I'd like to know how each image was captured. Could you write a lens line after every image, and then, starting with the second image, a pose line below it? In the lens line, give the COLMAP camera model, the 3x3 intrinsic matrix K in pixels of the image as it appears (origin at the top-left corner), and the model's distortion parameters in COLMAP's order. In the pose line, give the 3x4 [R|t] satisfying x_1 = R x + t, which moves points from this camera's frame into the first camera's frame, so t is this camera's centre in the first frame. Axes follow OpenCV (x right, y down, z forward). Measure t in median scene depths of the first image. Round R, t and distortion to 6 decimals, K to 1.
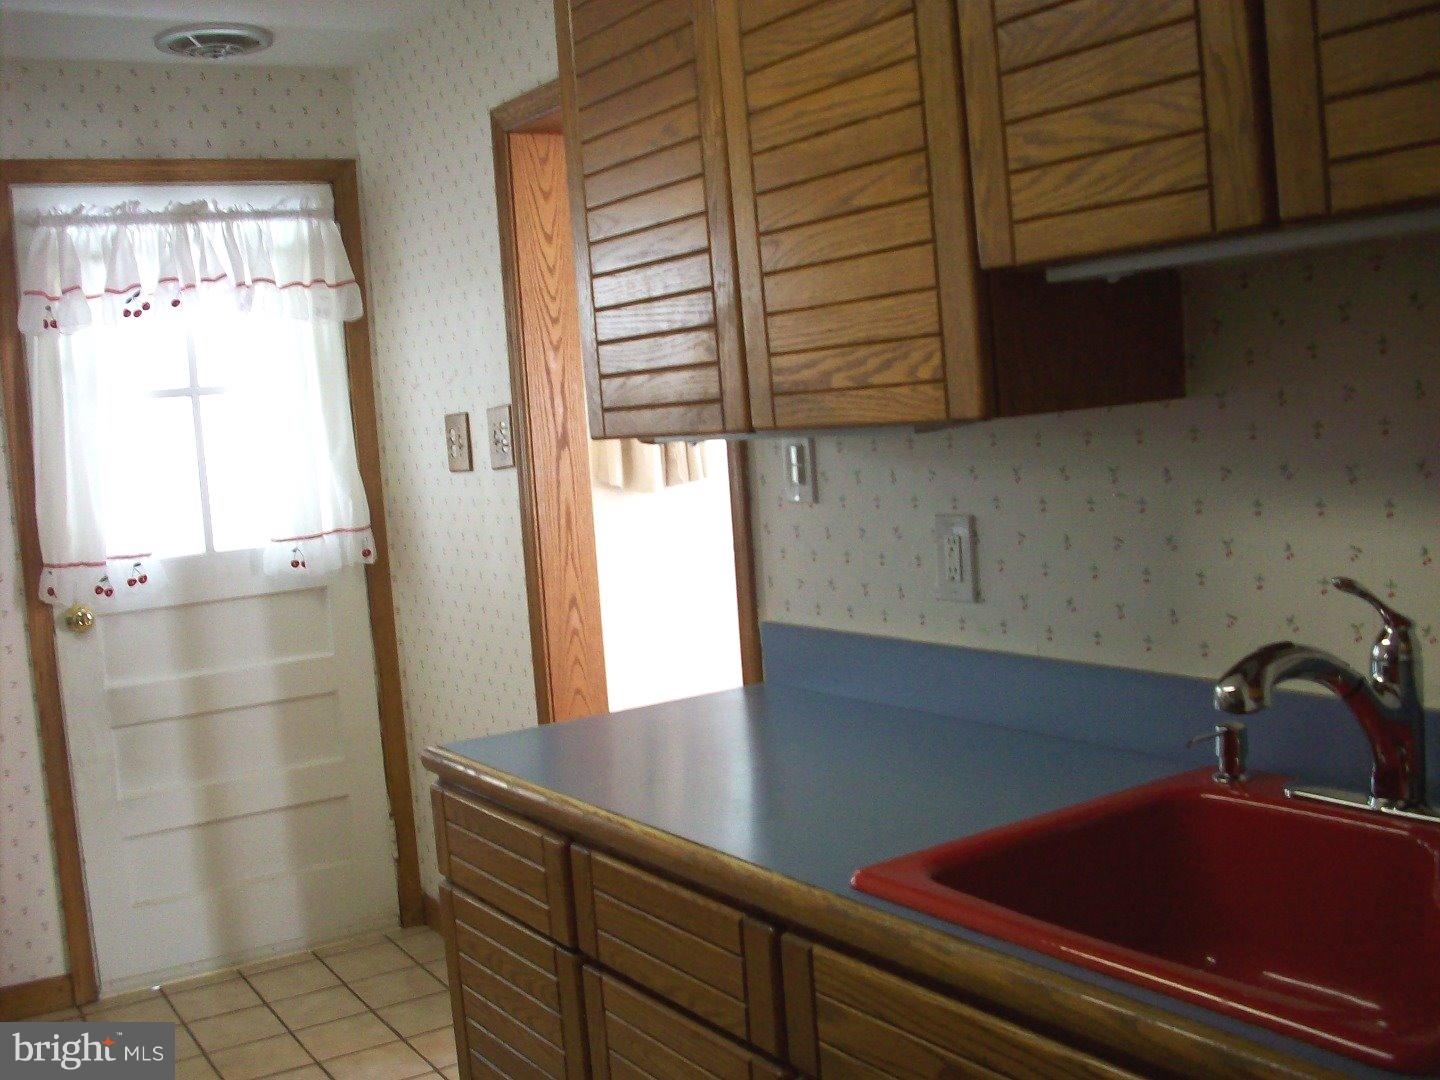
lens RADIAL K [[1581.4, 0, 720.0], [0, 1581.4, 540.0], [0, 0, 1]] dist [-0.142221, 0.041938]
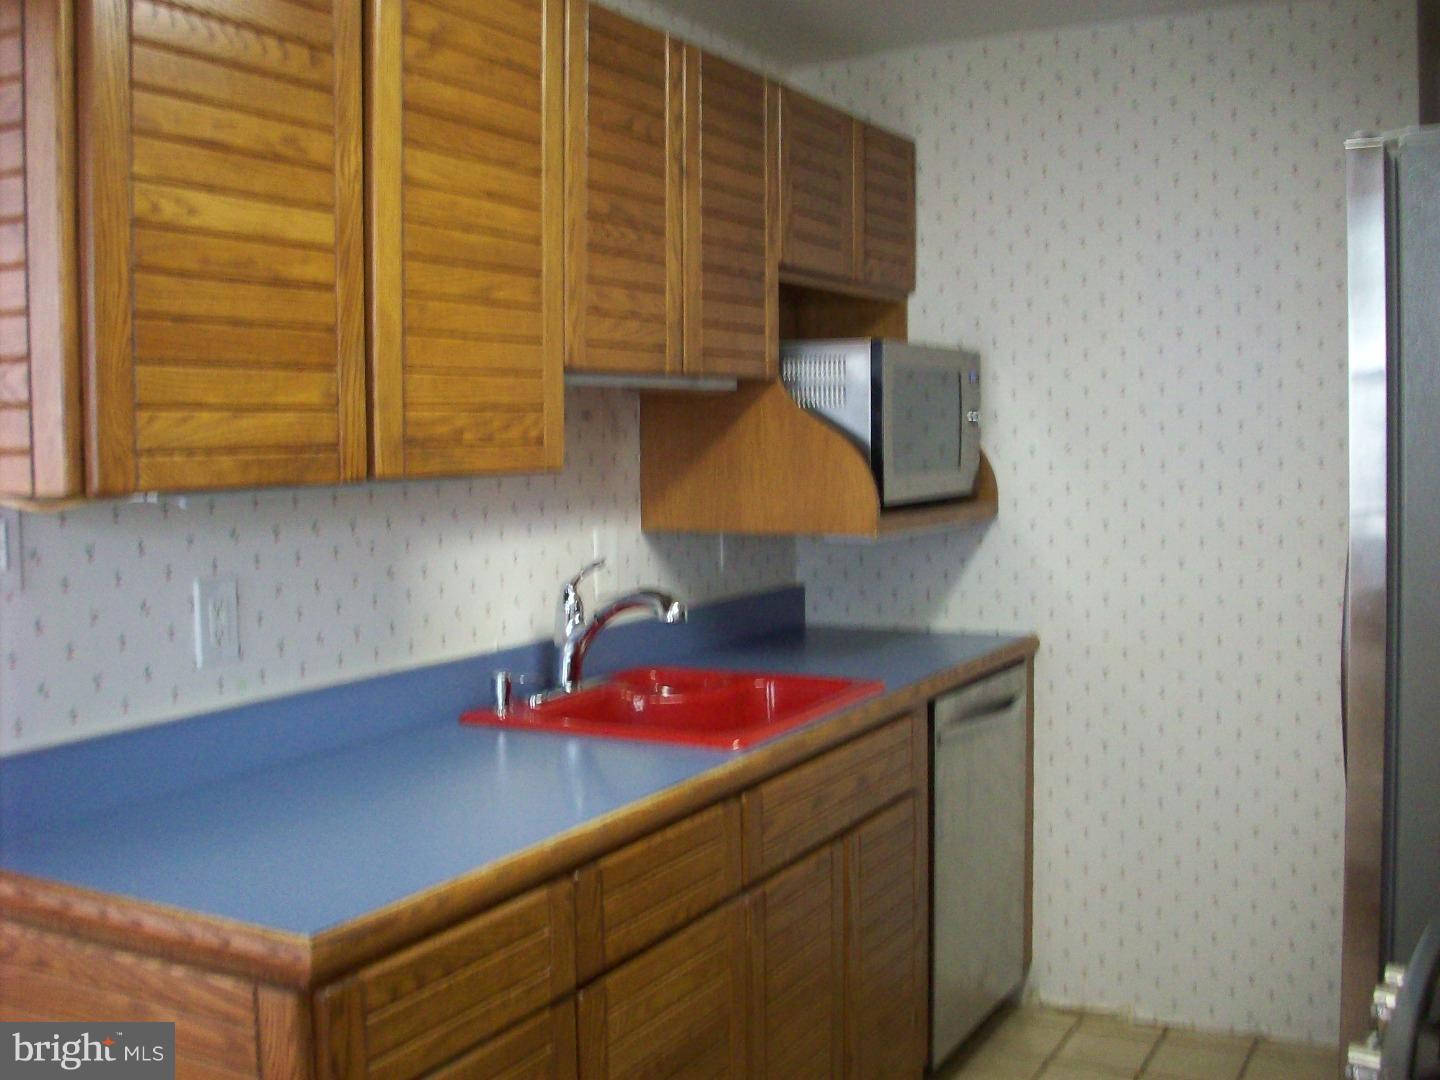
lens RADIAL K [[1581.4, 0, 720.0], [0, 1581.4, 540.0], [0, 0, 1]] dist [-0.142221, 0.041938]
pose [[-0.509023, 0.026347, 0.860349, -1.030908], [0.126117, 0.991027, 0.044269, -0.050970], [-0.851463, 0.131039, -0.507779, 1.435499]]
